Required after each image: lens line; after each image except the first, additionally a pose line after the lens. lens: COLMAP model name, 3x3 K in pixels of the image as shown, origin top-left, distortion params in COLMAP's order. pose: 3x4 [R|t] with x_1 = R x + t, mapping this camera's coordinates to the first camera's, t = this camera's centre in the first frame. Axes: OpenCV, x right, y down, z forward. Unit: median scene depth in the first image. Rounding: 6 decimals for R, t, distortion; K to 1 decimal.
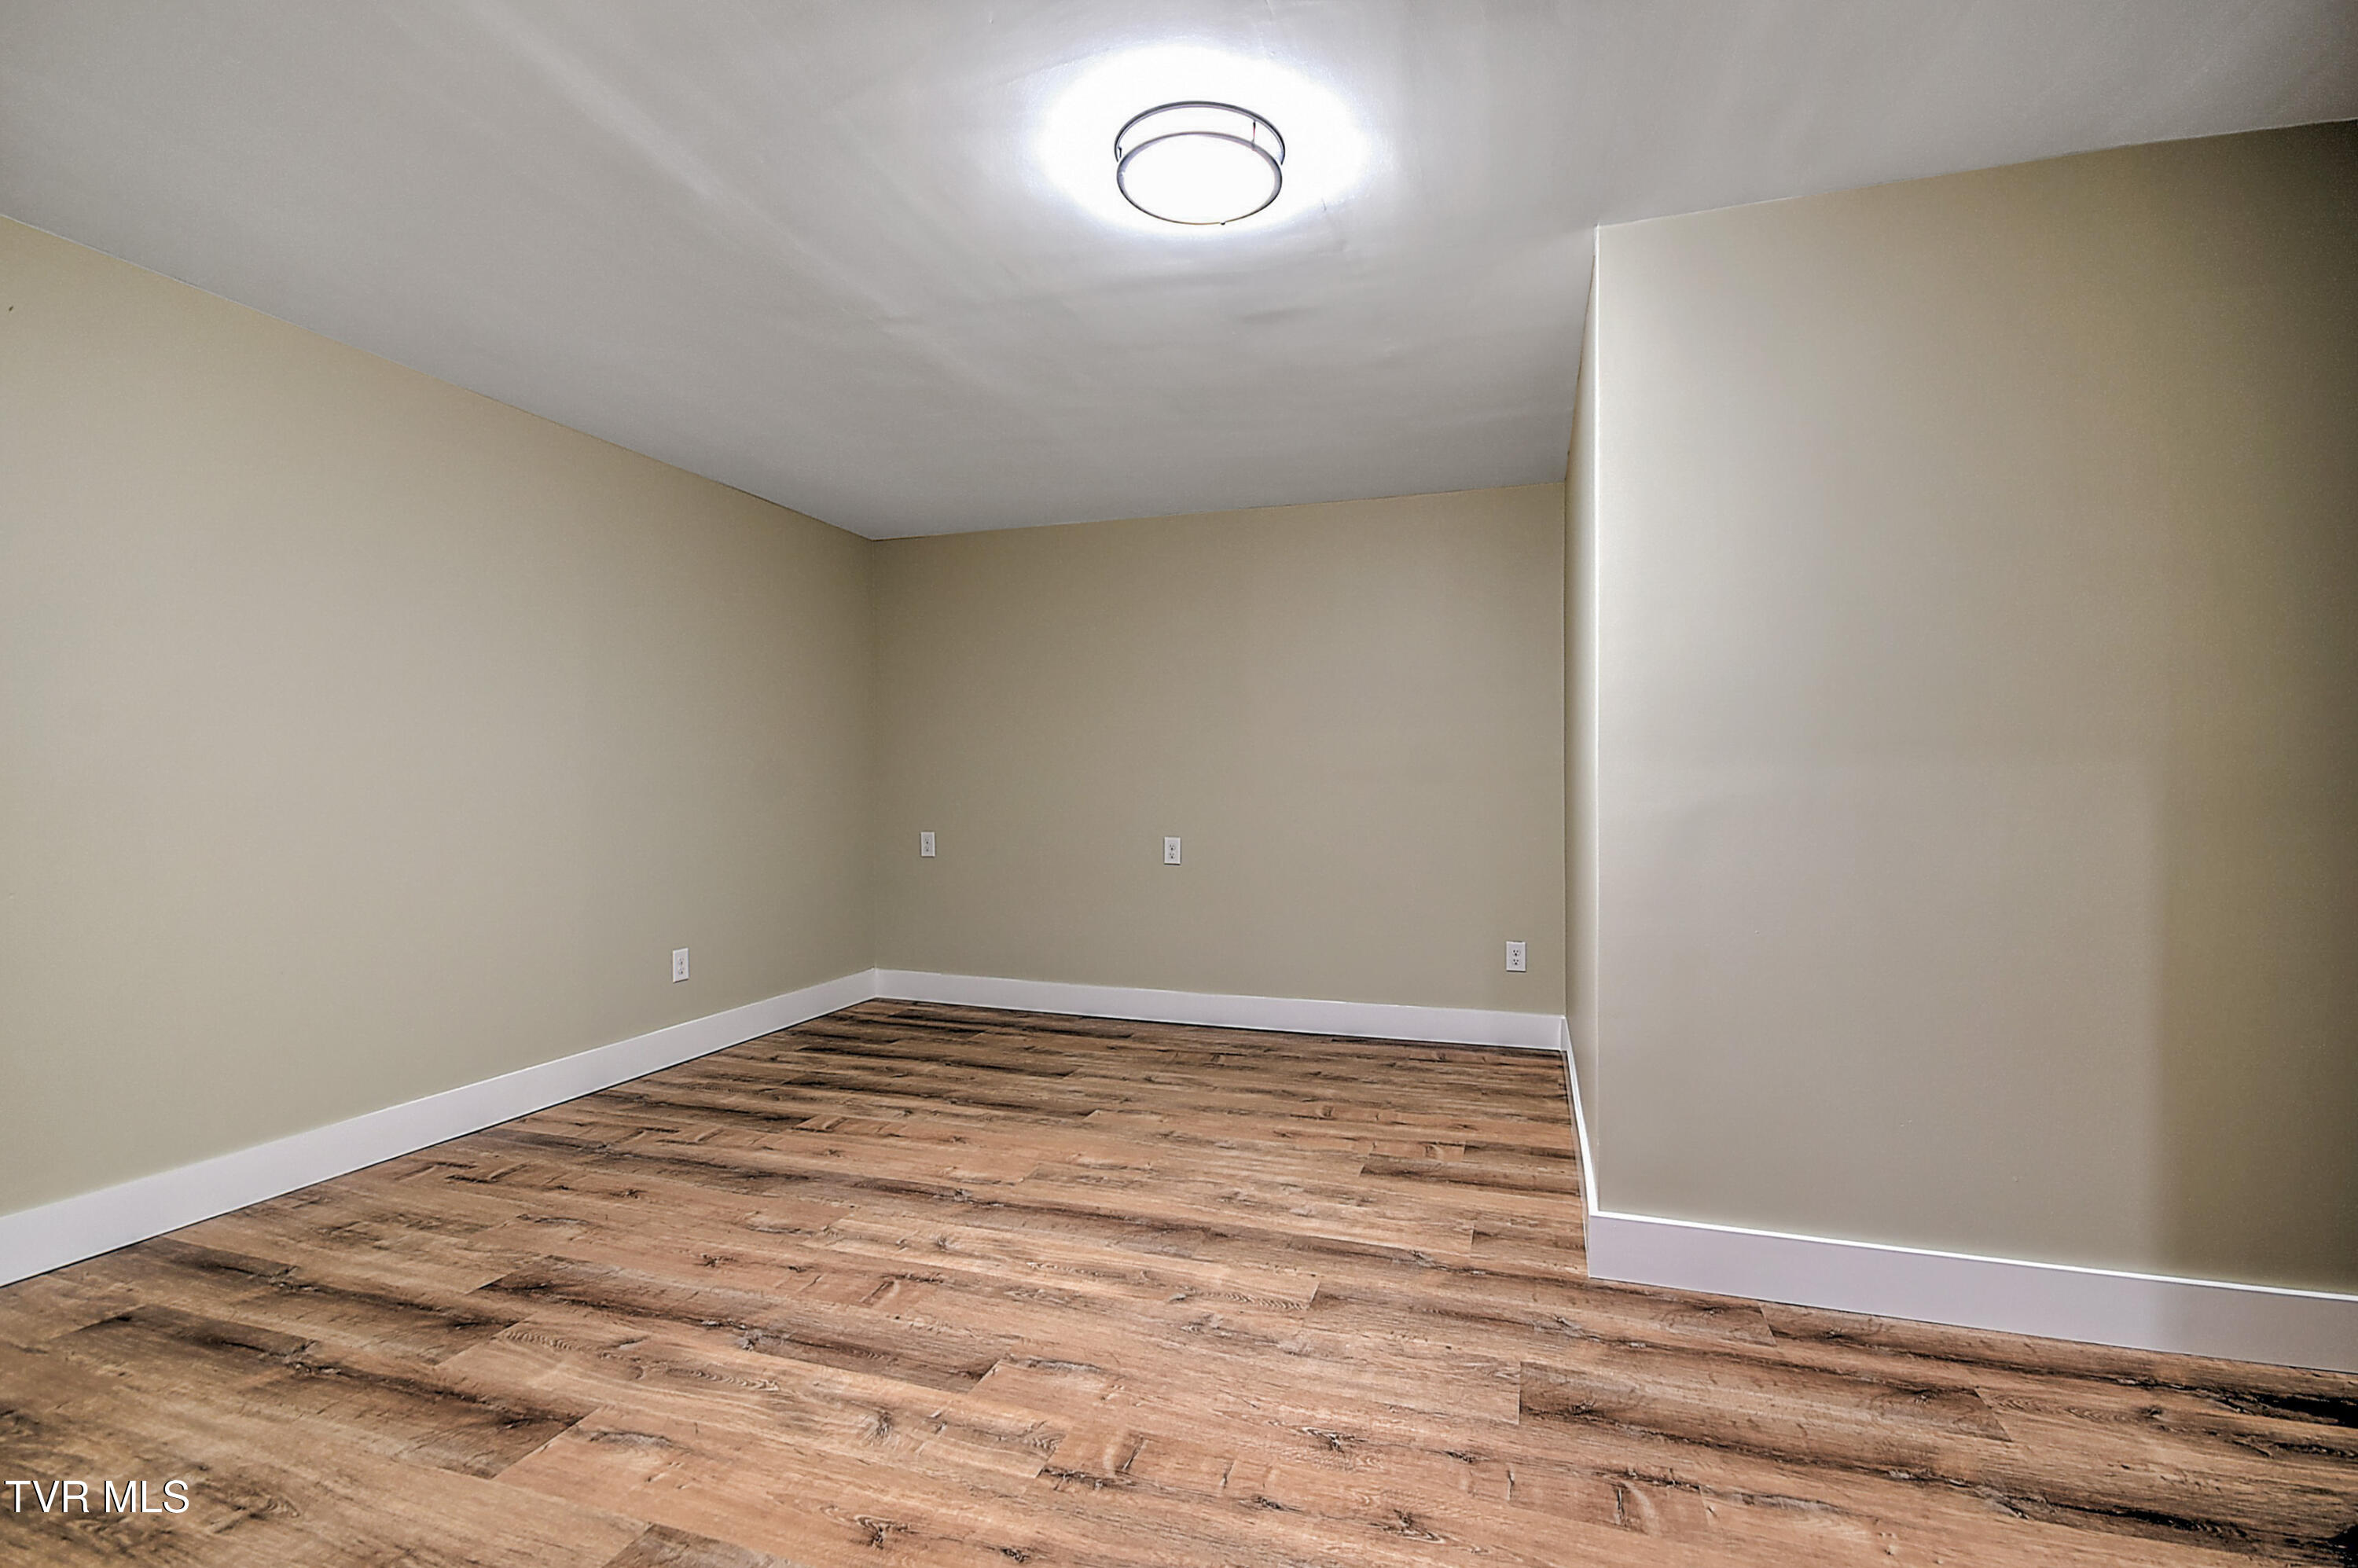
lens RADIAL K [[1071.0, 0, 1213.3], [0, 1071.0, 792.3], [0, 0, 1]] dist [0.013989, -0.004006]
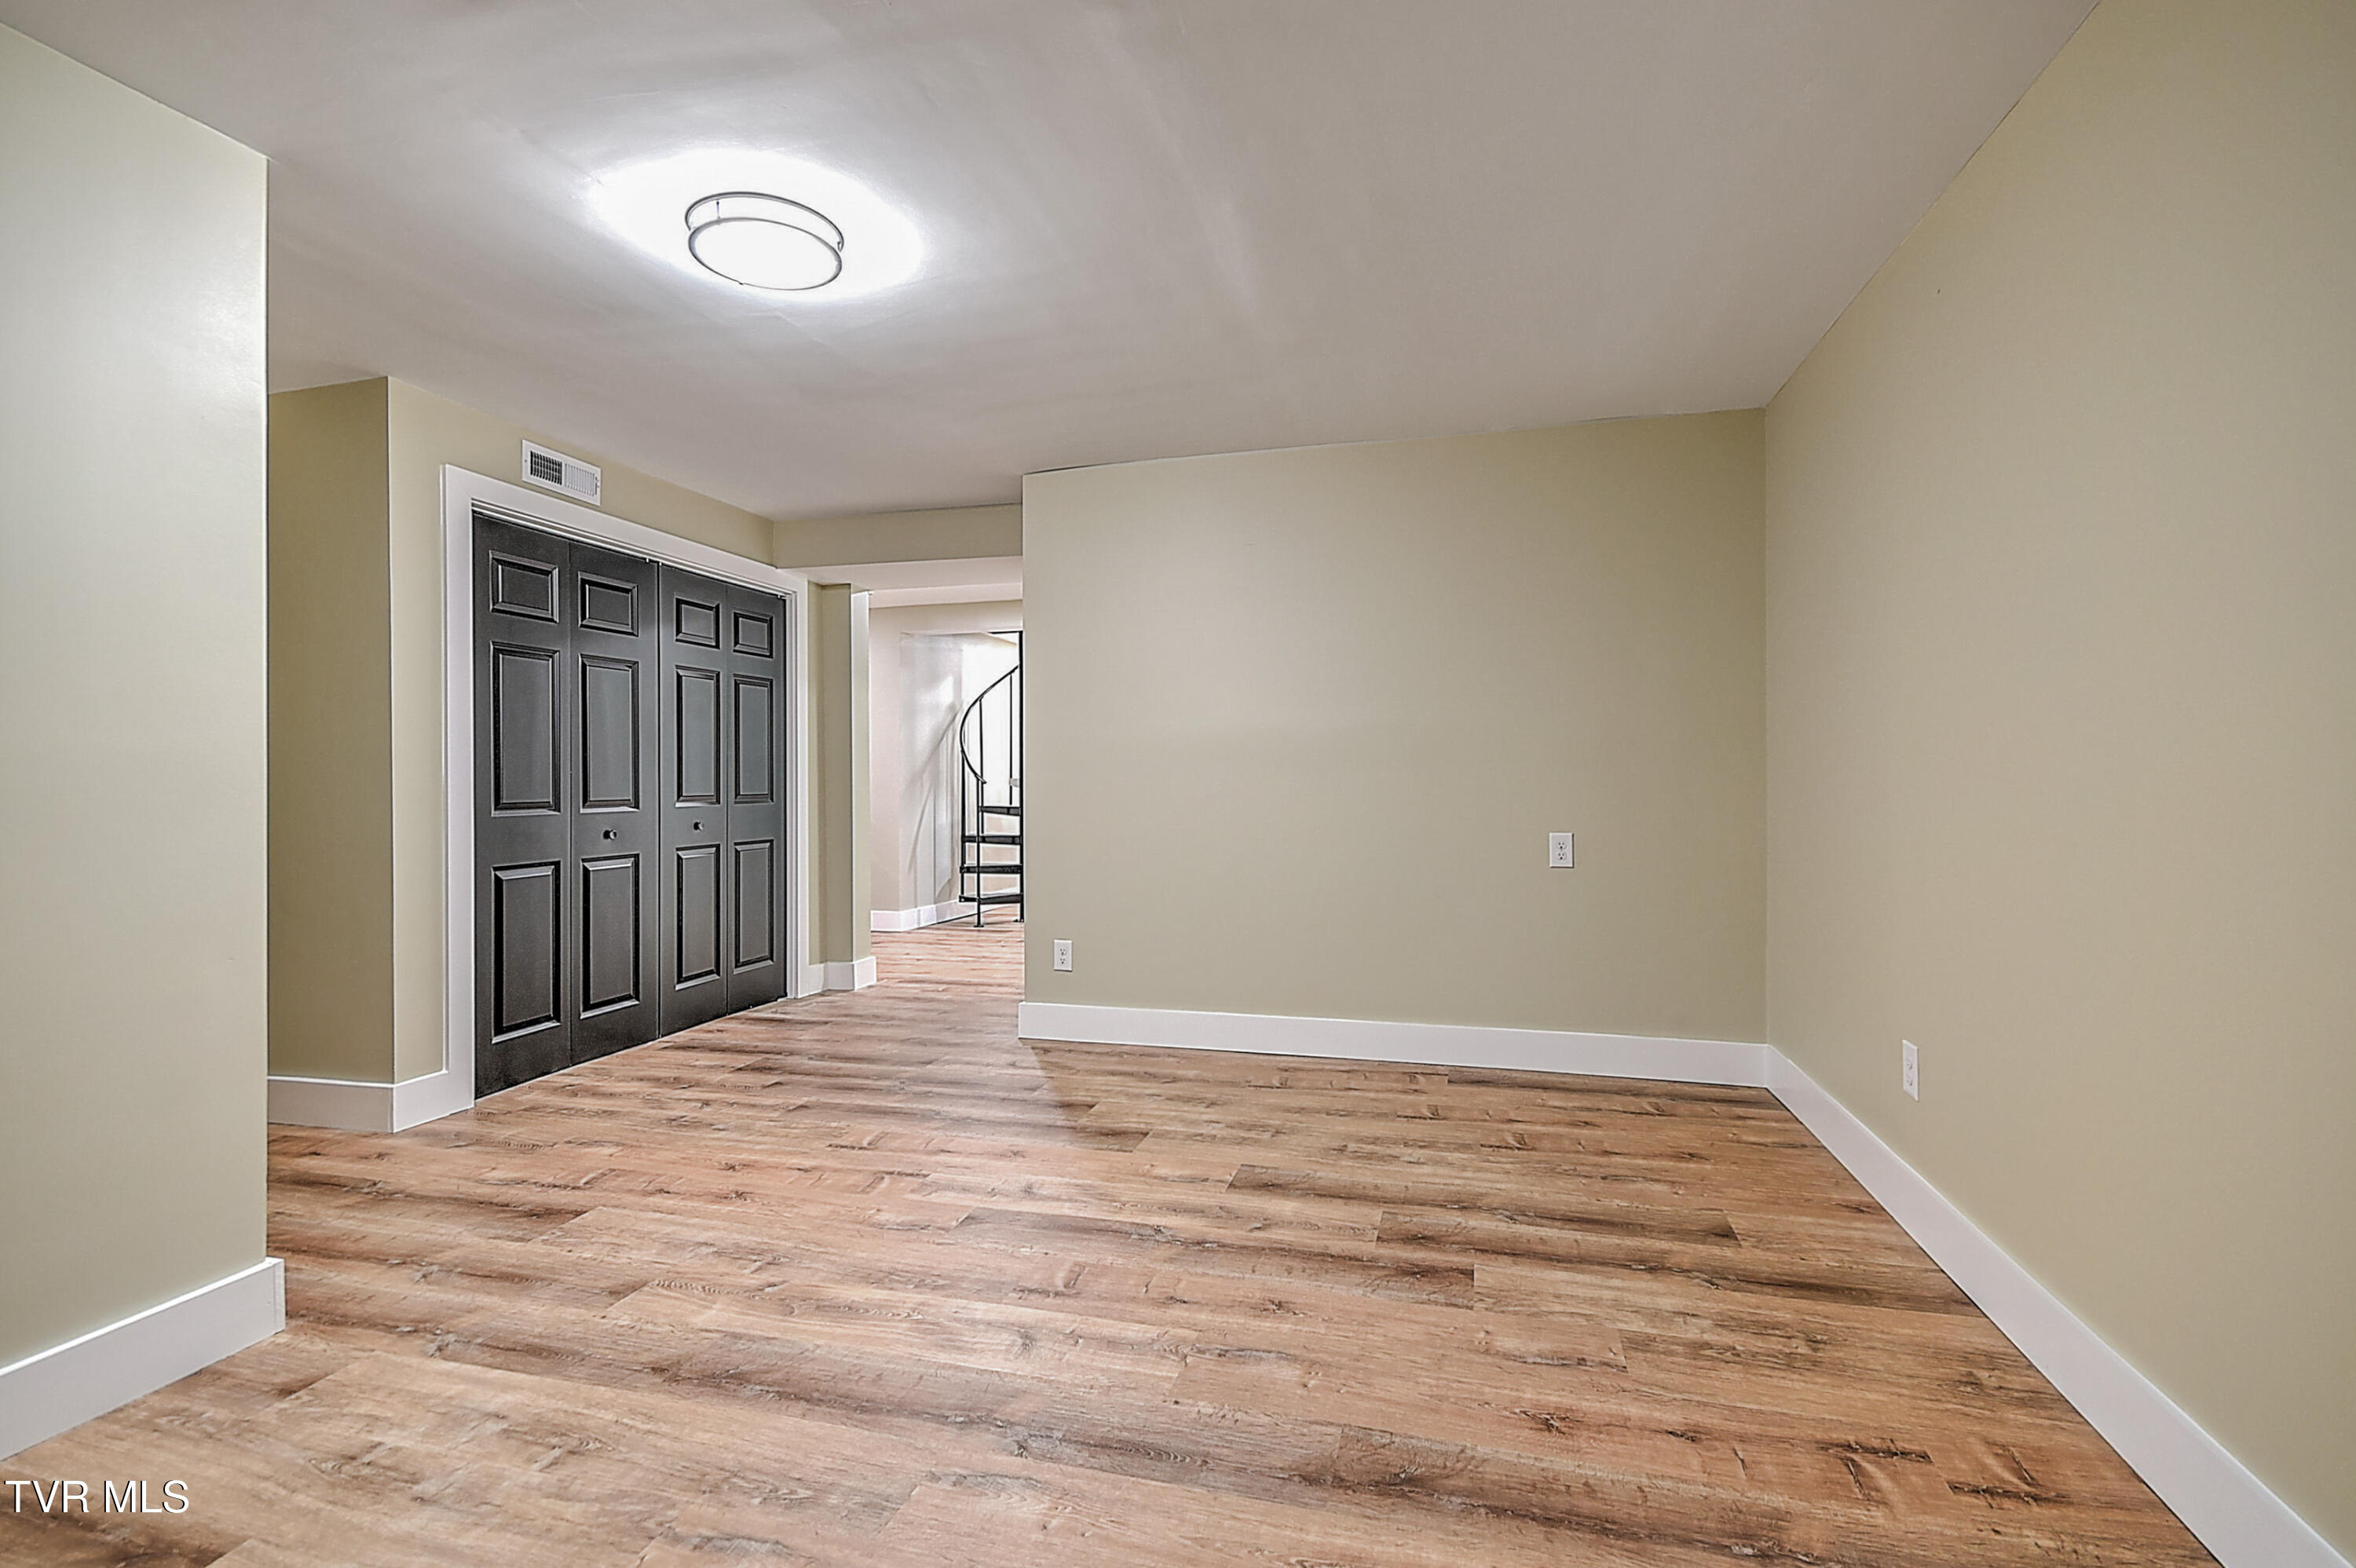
lens RADIAL K [[1070.0, 0, 1188.9], [0, 1070.0, 774.0], [0, 0, 1]] dist [0.013989, -0.004006]
pose [[-0.999728, 0.005746, -0.022596, -0.374511], [0.005587, 0.999959, 0.007136, -0.009561], [0.022636, 0.007007, -0.999719, 1.882810]]
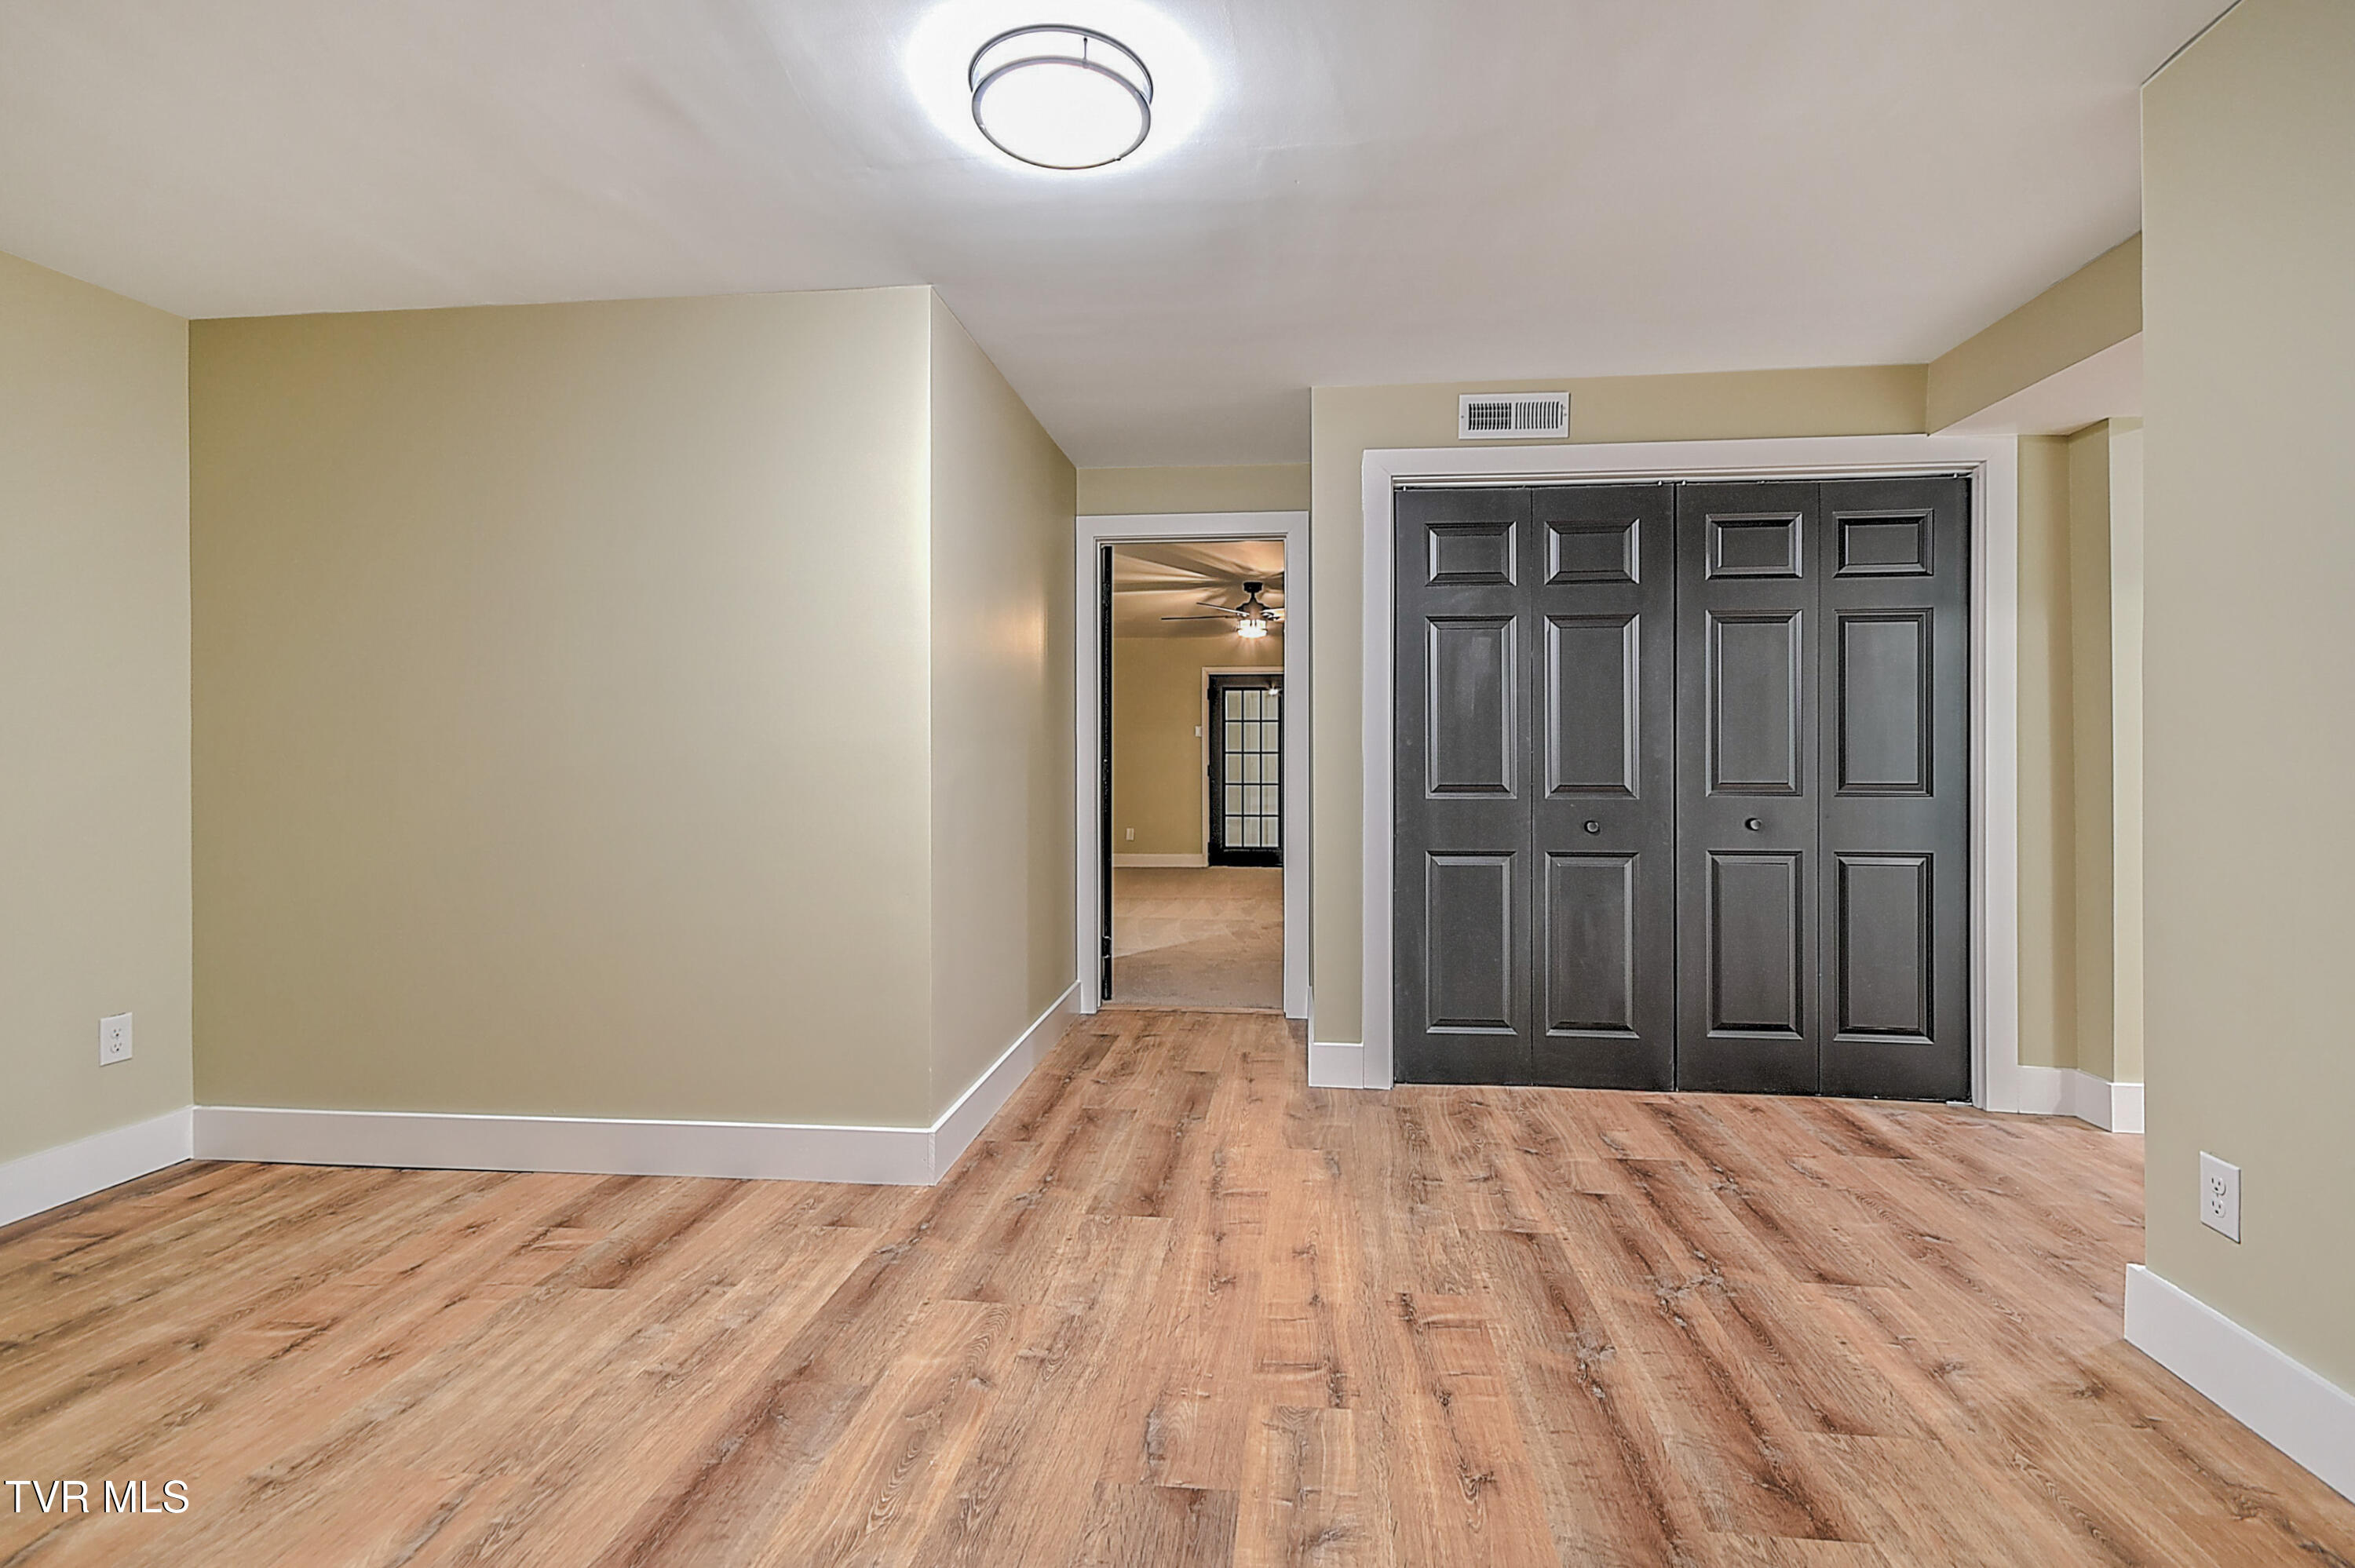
lens RADIAL K [[1069.5, 0, 1167.2], [0, 1069.5, 773.1], [0, 0, 1]] dist [0.013989, -0.004006]
pose [[-0.168003, -0.013204, 0.985698, -0.810047], [0.011493, 0.999816, 0.015352, -0.006464], [-0.985719, 0.013908, -0.167821, 0.930978]]
